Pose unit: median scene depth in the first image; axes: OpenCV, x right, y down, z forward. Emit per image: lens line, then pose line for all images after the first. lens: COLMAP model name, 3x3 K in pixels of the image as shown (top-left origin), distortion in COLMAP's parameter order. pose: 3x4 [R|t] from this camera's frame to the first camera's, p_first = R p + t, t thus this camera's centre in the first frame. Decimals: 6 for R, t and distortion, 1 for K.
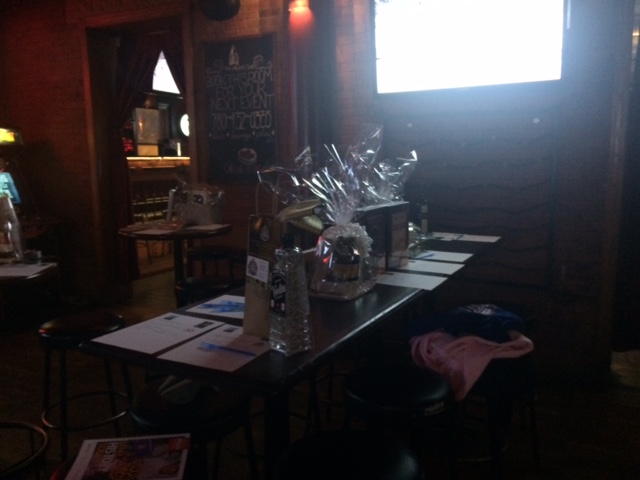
lens RADIAL K [[548.3, 0, 317.1], [0, 548.3, 241.8], [0, 0, 1]] dist [0.076035, -0.088052]
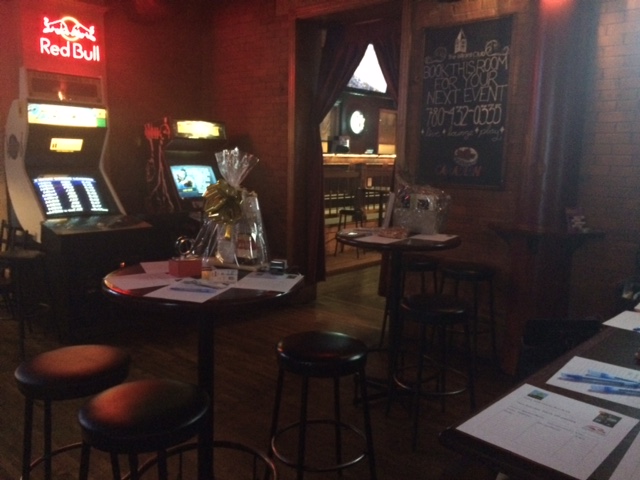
lens RADIAL K [[548.3, 0, 321.5], [0, 548.3, 242.1], [0, 0, 1]] dist [0.076035, -0.088052]
pose [[0.967320, 0.068207, -0.244212, -0.128460], [-0.067215, 0.997661, 0.012403, -0.014764], [0.244487, 0.004417, 0.969642, 0.092187]]
